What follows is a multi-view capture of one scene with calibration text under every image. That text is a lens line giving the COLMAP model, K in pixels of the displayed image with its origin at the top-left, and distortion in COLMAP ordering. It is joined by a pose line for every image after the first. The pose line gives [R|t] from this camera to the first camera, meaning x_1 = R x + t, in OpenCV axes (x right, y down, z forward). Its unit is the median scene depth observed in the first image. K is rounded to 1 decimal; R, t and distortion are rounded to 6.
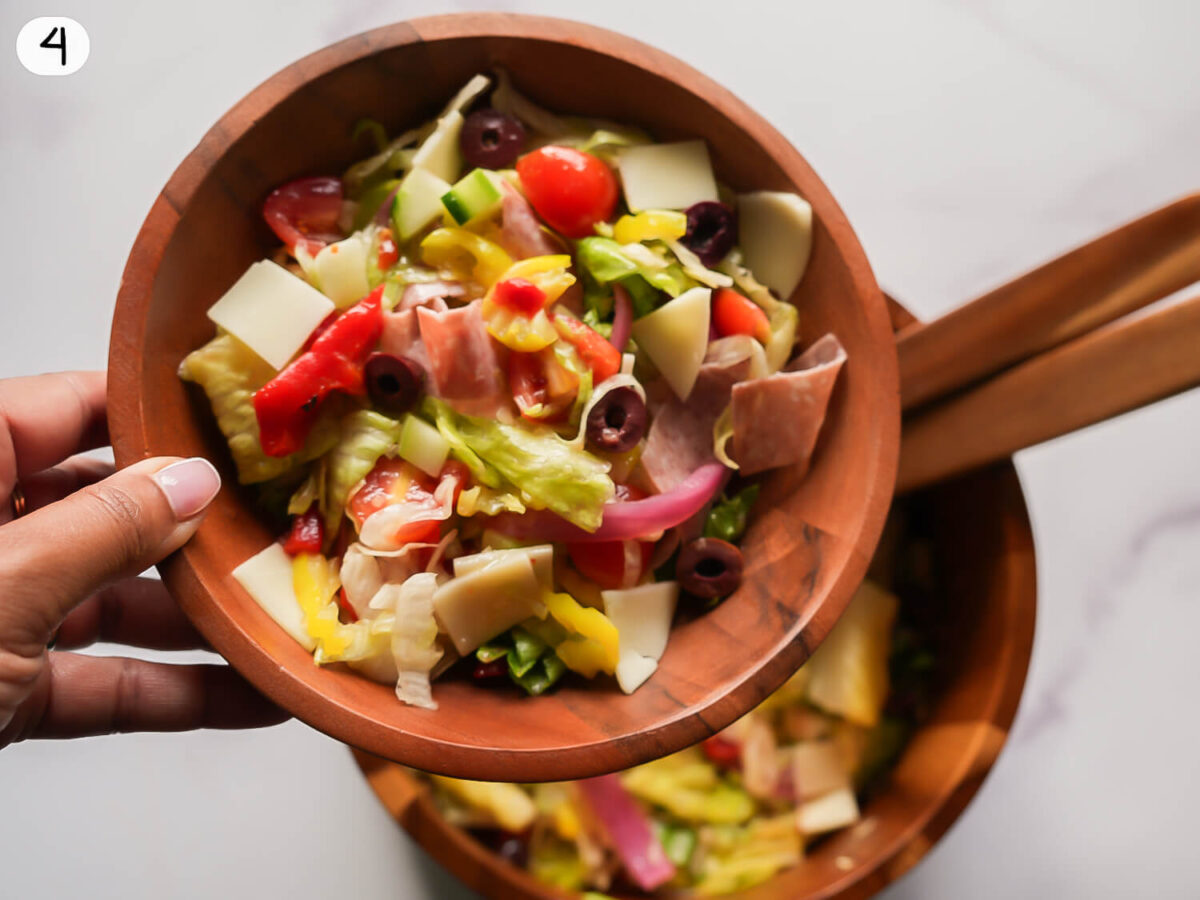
lens RADIAL K [[1581.4, 0, 531.3], [0, 1581.4, 448.8], [0, 0, 1]] dist [0.085173, 0.033973]
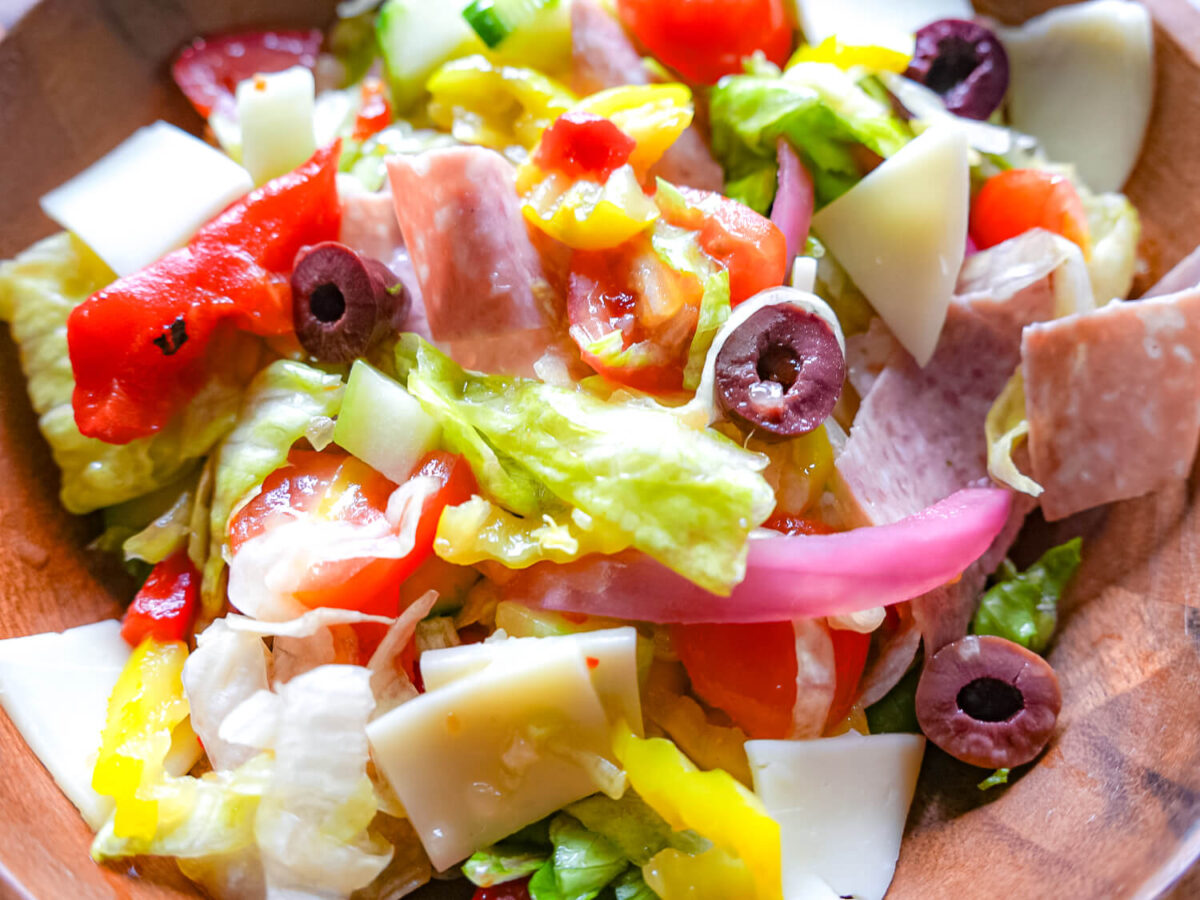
lens RADIAL K [[1260.7, 0, 558.2], [0, 1260.7, 450.2], [0, 0, 1]] dist [-0.104982, -0.014986]
pose [[0.984227, -0.000495, -0.176907, 0.054893], [-0.040288, 0.973093, -0.226863, 0.093209], [0.172259, 0.230412, 0.957725, 0.633266]]
